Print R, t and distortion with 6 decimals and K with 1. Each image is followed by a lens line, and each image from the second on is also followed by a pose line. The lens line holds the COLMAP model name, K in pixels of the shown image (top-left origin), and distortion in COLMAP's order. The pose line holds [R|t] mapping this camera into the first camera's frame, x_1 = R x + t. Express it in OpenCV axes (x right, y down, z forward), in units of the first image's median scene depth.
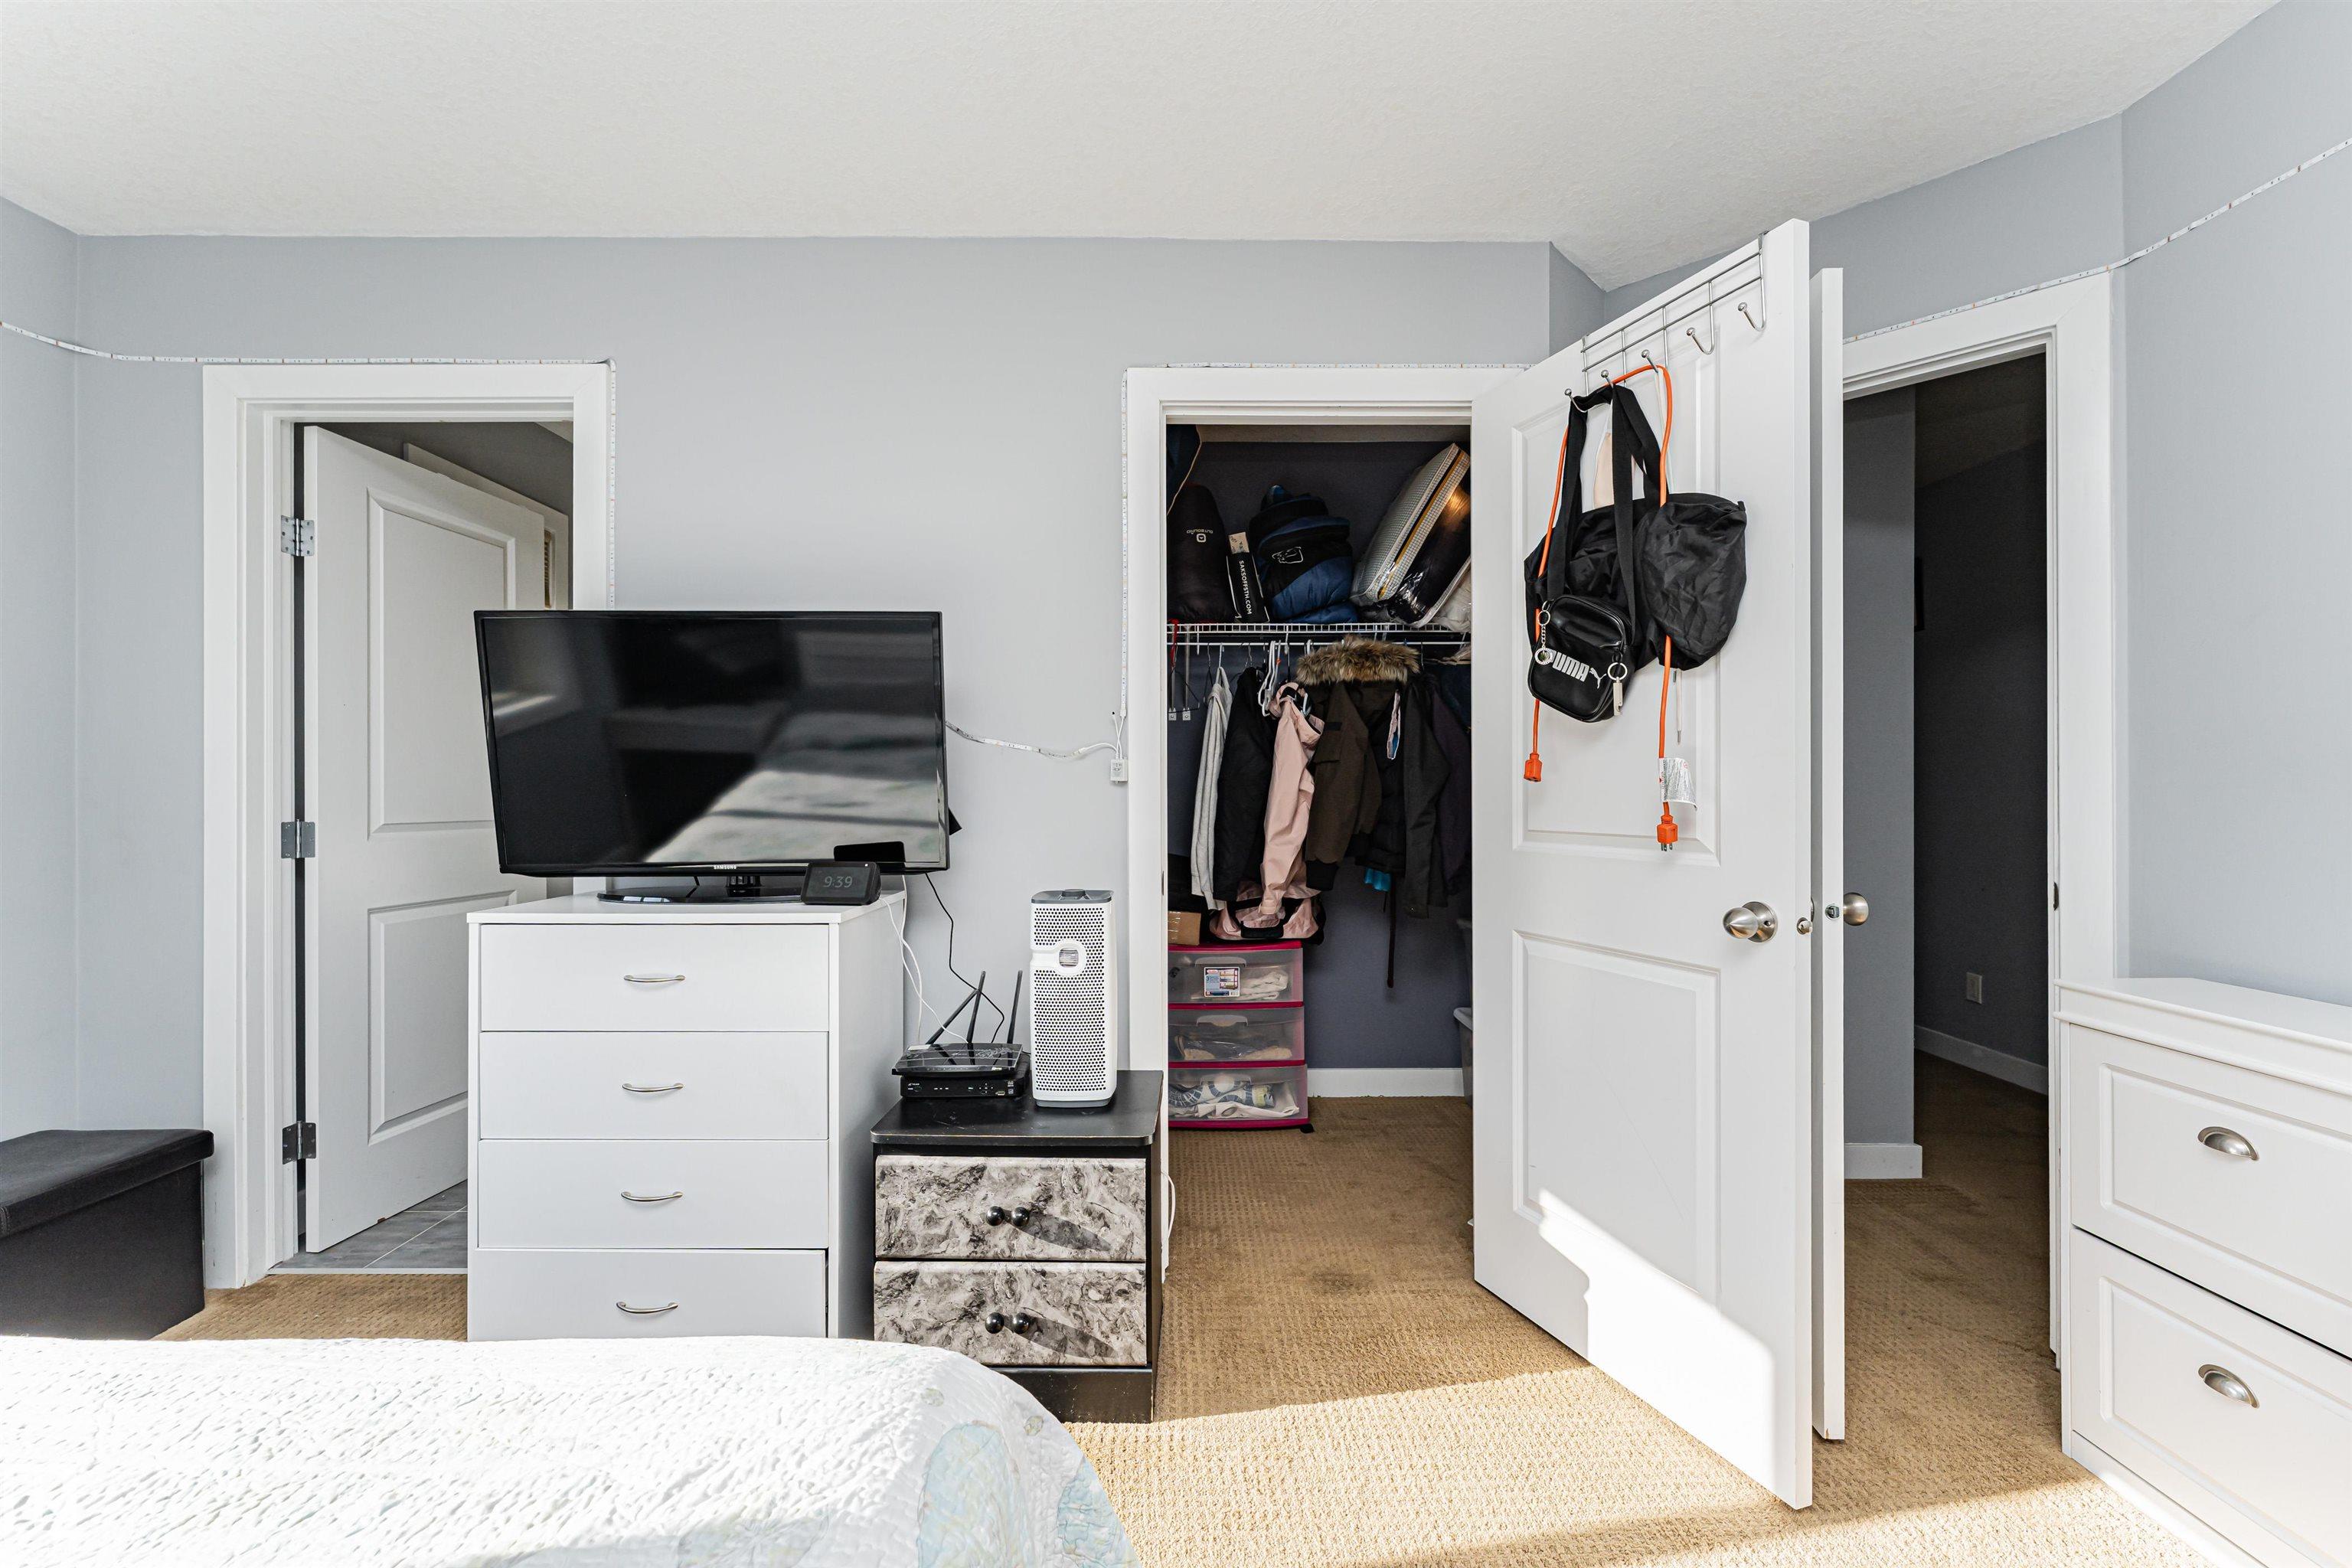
lens RADIAL K [[969.3, 0, 1182.5], [0, 969.3, 789.5], [0, 0, 1]] dist [0.000573, -0.000578]
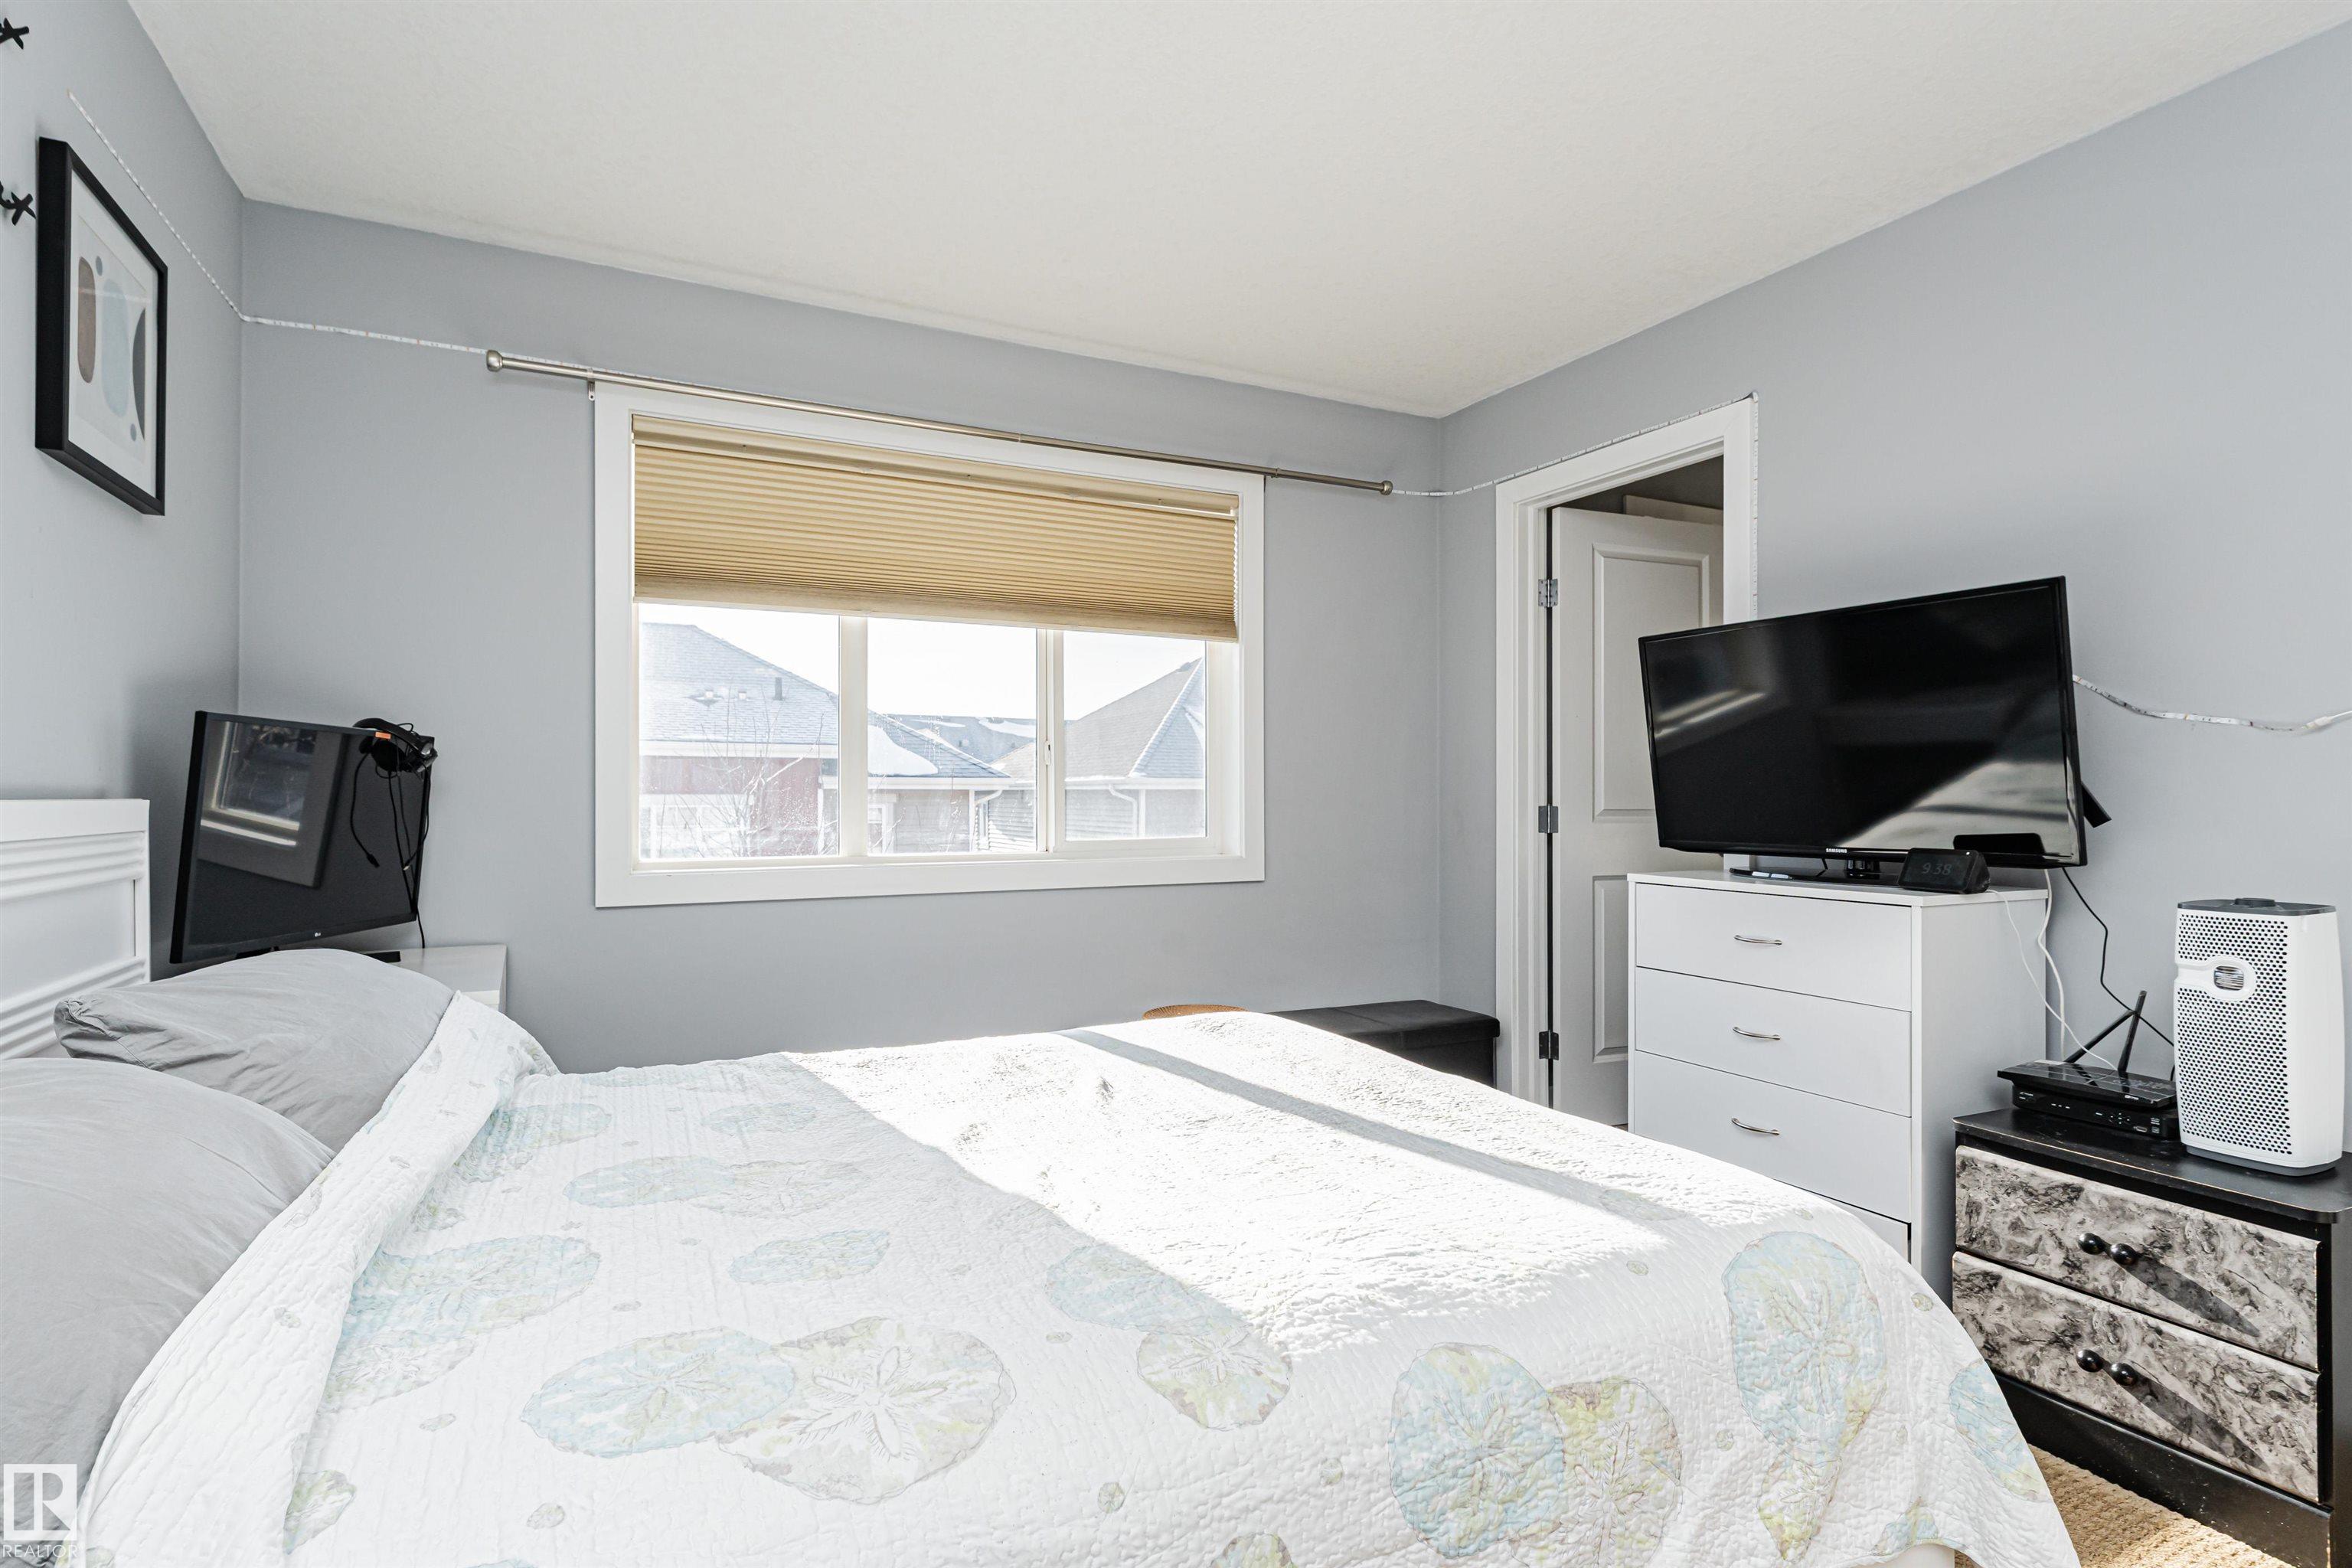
lens RADIAL K [[1163.3, 0, 1165.3], [0, 1163.3, 790.1], [0, 0, 1]] dist [0.000897, 0.000128]
pose [[0.444912, -0.001048, -0.895573, 0.390275], [-0.000383, 0.999999, -0.001360, 0.018859], [0.895574, 0.000948, 0.444912, -0.252754]]
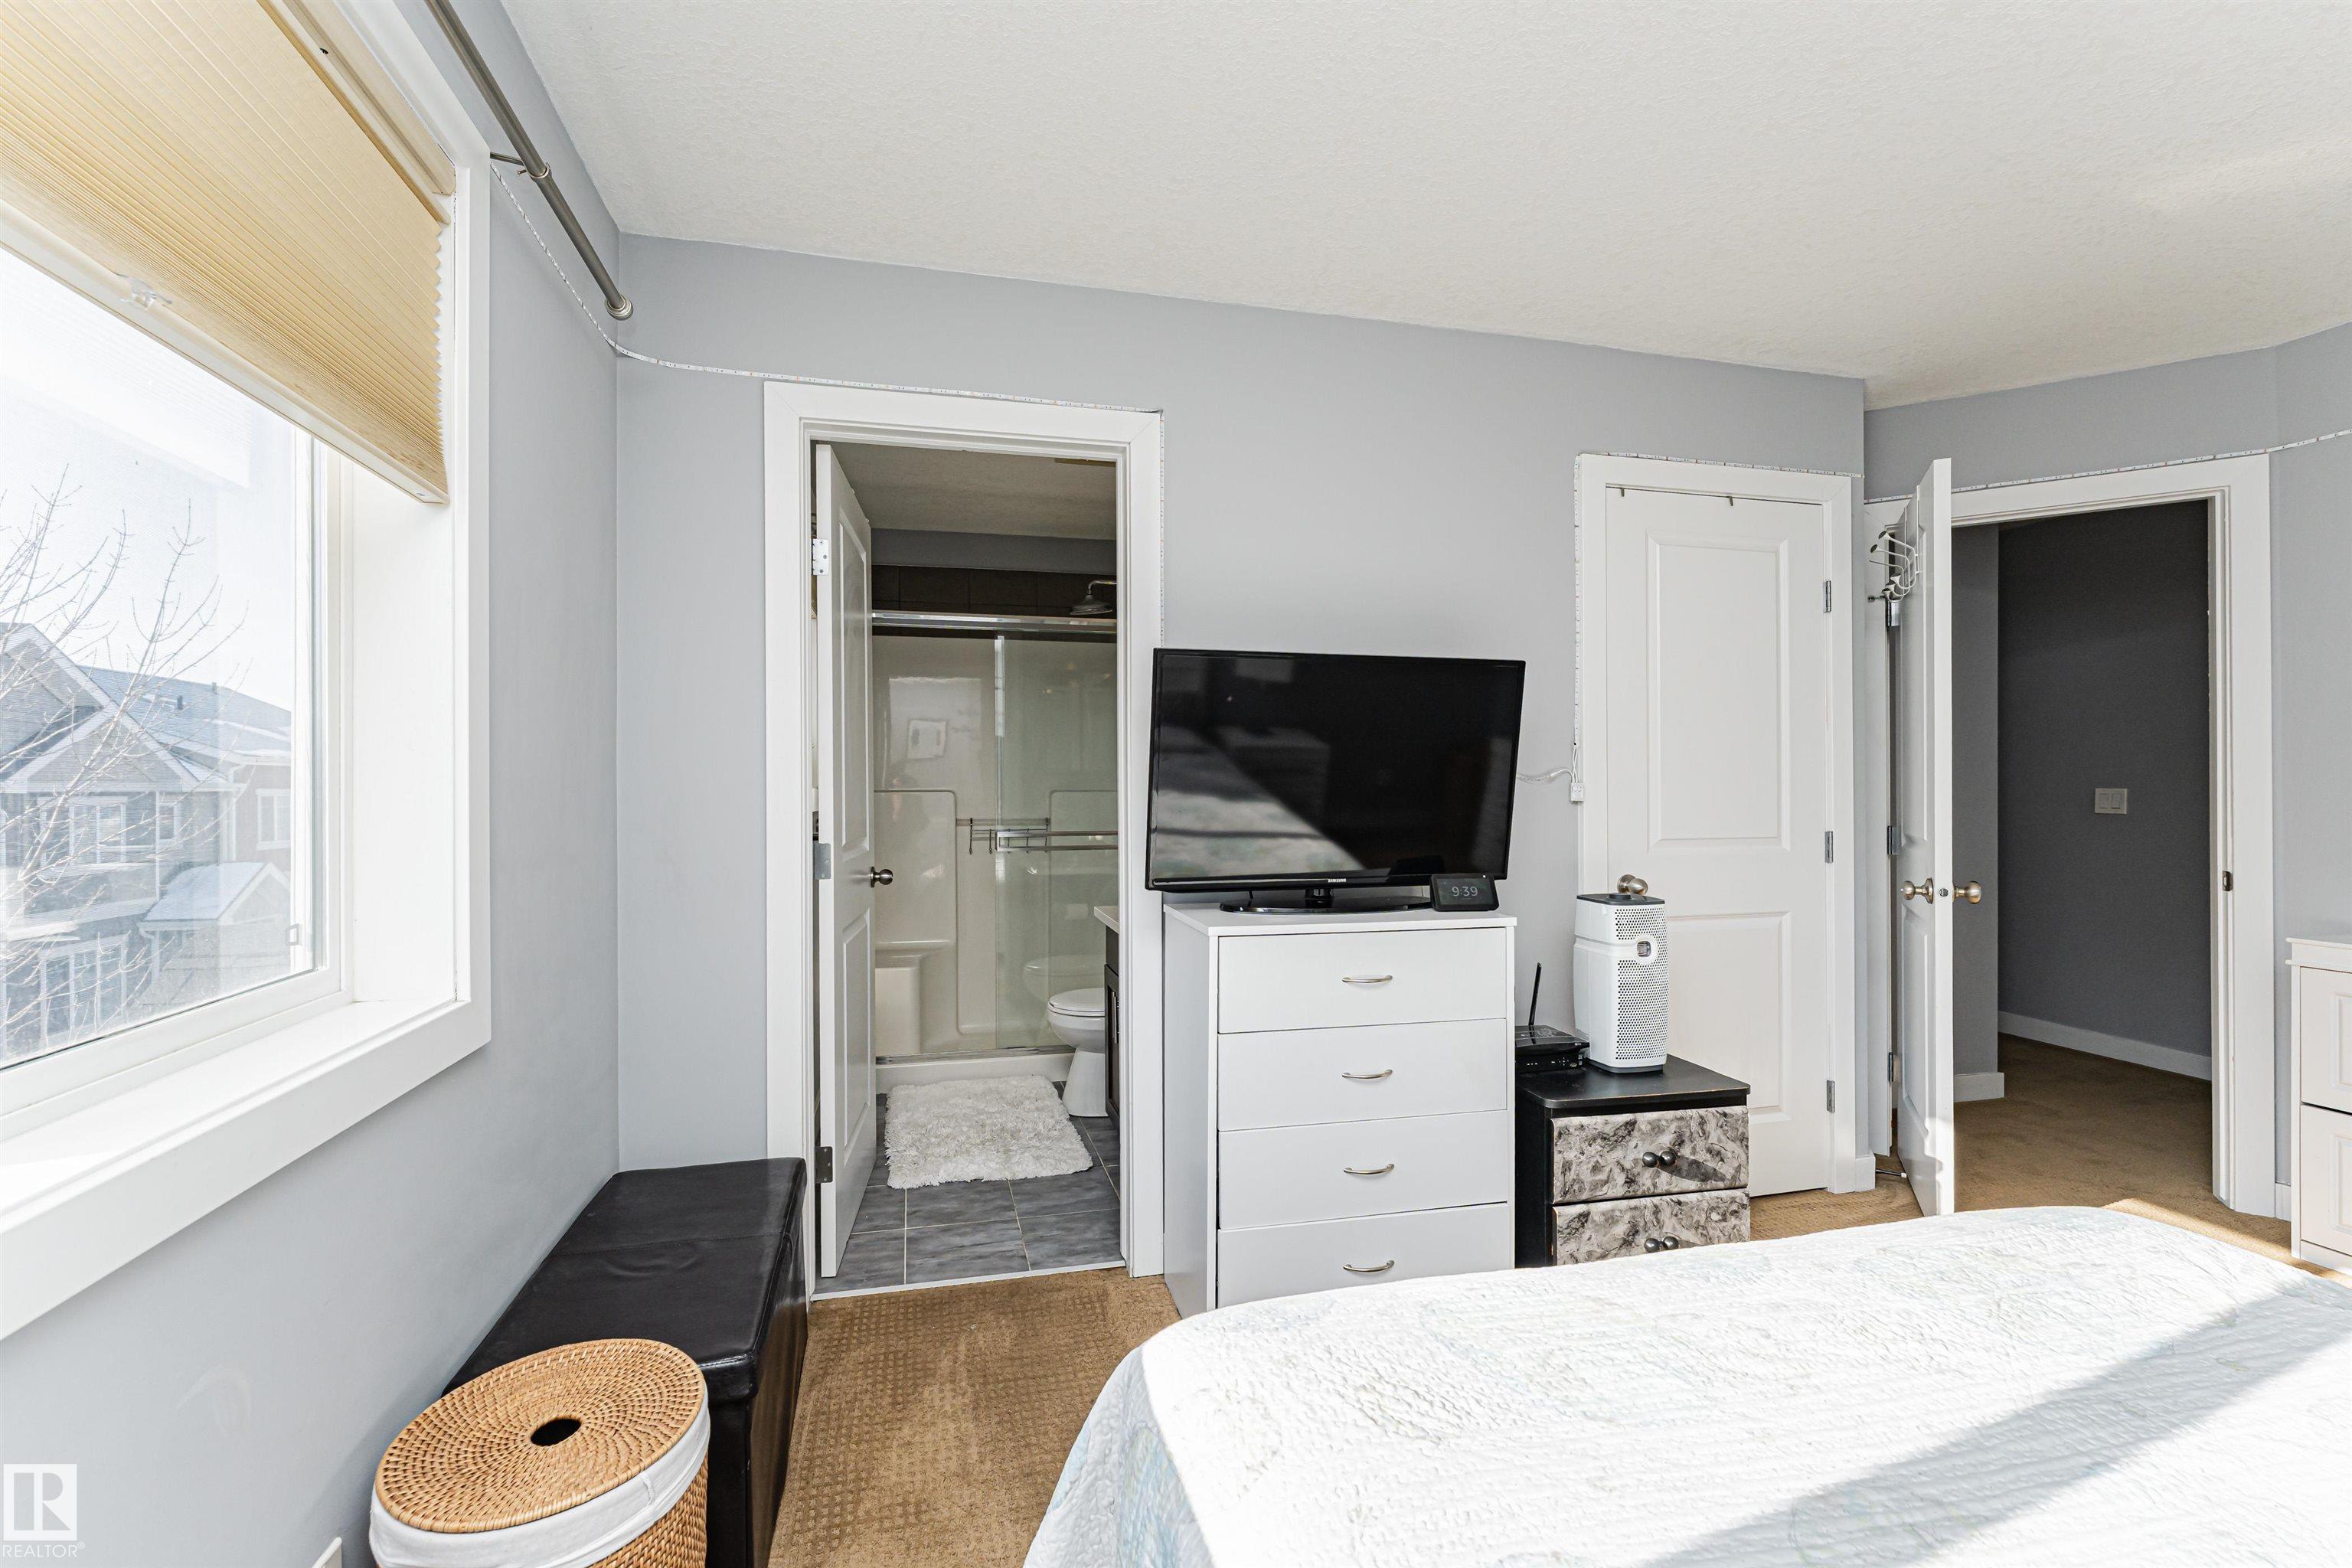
lens RADIAL K [[969.3, 0, 1182.5], [0, 969.3, 789.5], [0, 0, 1]] dist [0.000573, -0.000578]
pose [[0.975184, 0.000060, 0.221394, -1.032584], [-0.000059, 1.000000, -0.000010, -0.029302], [-0.221394, -0.000004, 0.975184, -0.066996]]
